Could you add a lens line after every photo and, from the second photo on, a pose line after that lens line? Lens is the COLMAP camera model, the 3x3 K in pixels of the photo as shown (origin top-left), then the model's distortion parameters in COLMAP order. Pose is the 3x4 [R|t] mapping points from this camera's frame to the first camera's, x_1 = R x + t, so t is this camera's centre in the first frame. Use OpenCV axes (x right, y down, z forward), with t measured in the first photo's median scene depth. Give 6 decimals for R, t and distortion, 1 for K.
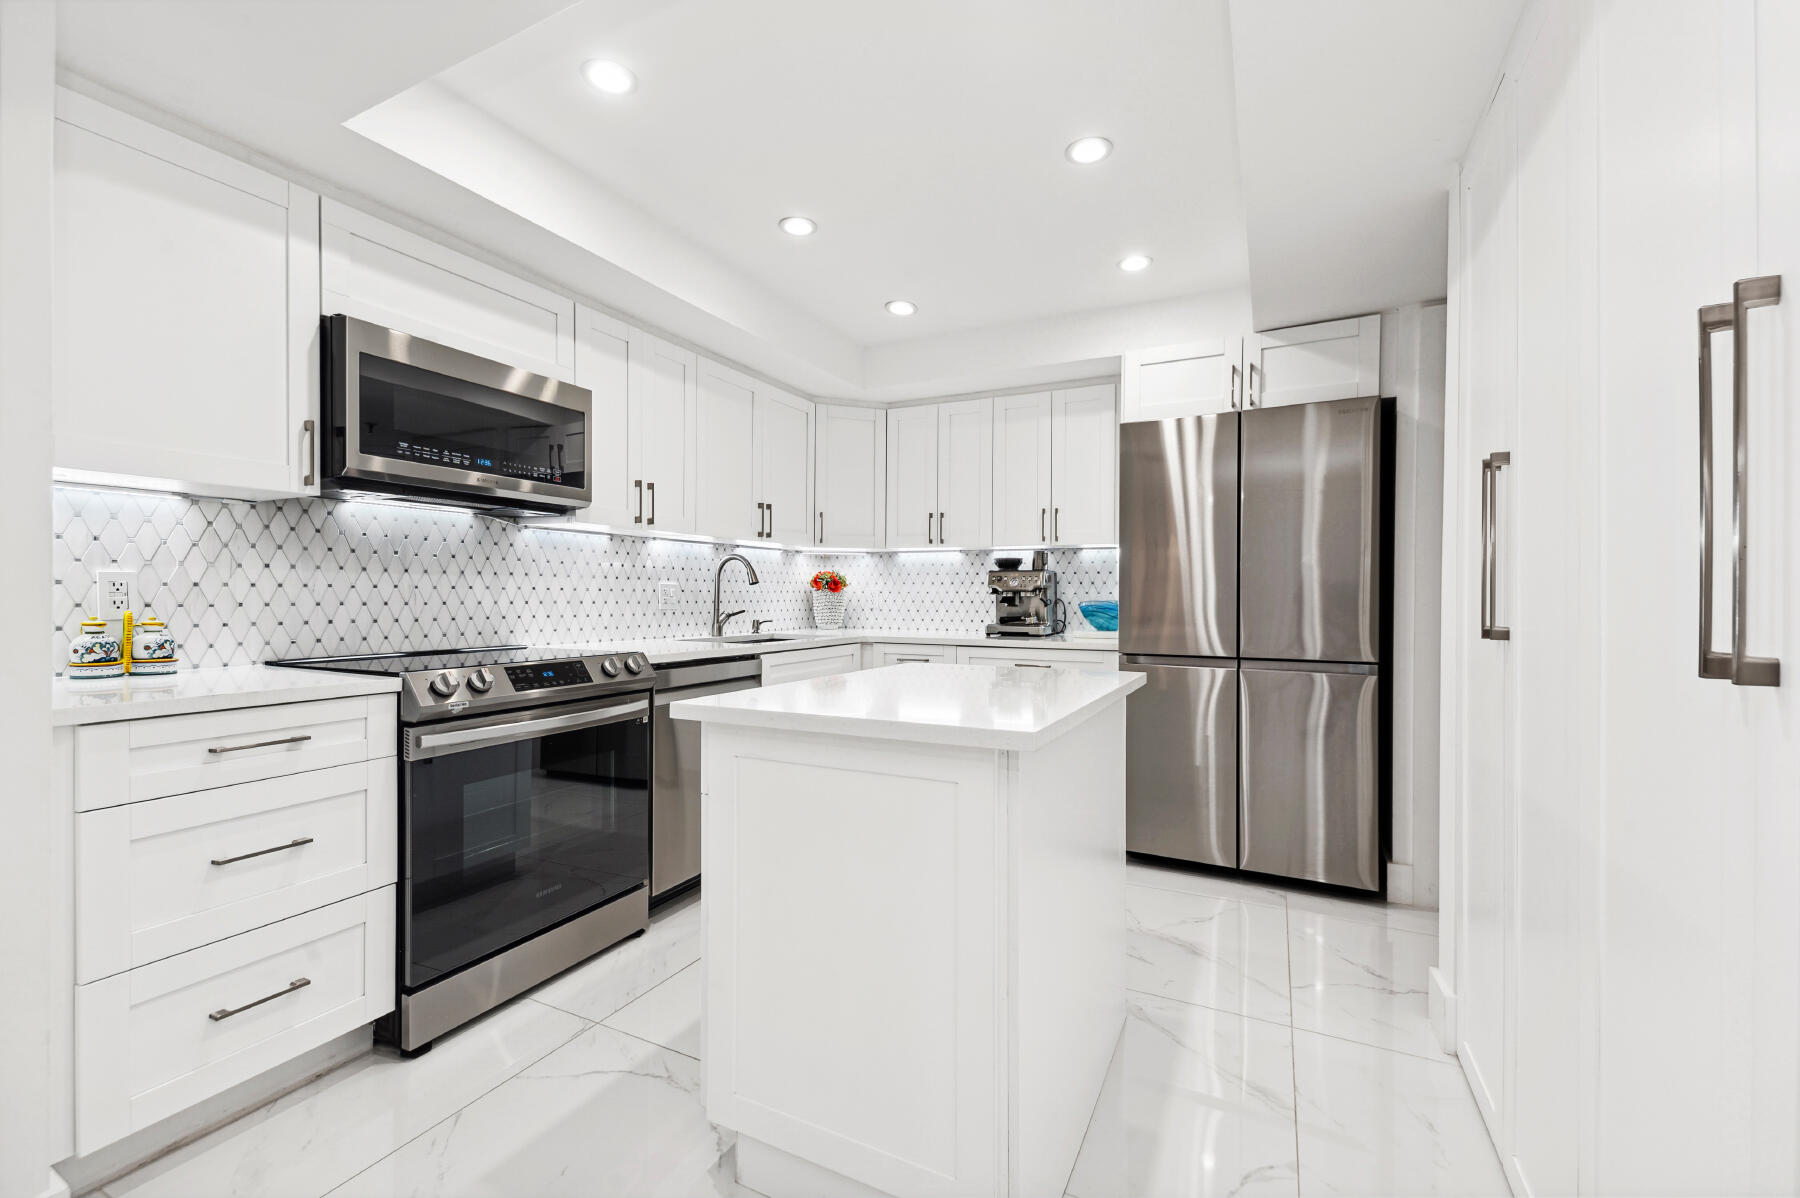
lens RADIAL K [[741.7, 0, 900.0], [0, 741.7, 599.0], [0, 0, 1]] dist [0.000519, 0.000020]
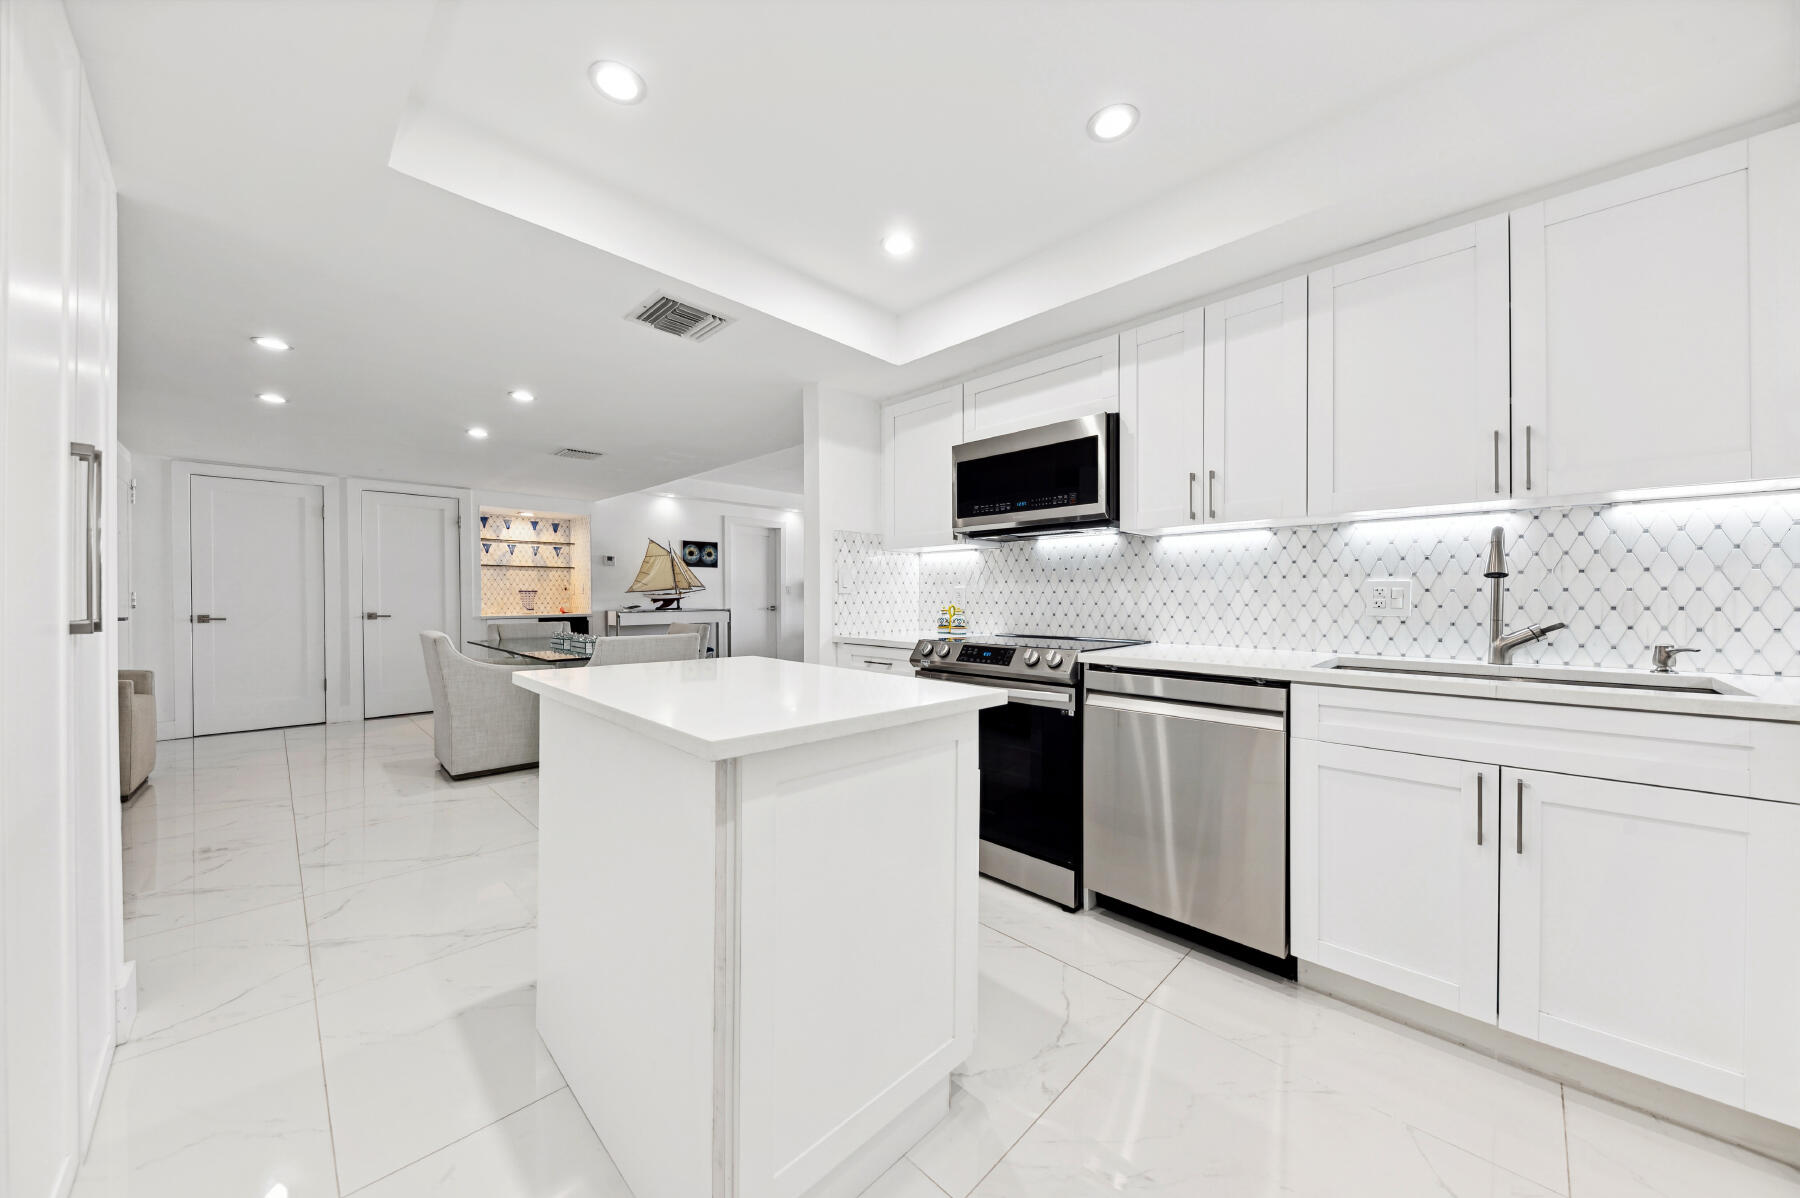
lens RADIAL K [[621.1, 0, 900.0], [0, 621.1, 599.0], [0, 0, 1]] dist [0.000022, 0.000001]
pose [[-0.316849, -0.003522, -0.948469, 0.554867], [-0.006117, 0.999980, -0.001670, 0.001306], [0.948456, 0.005273, -0.316864, 0.997819]]
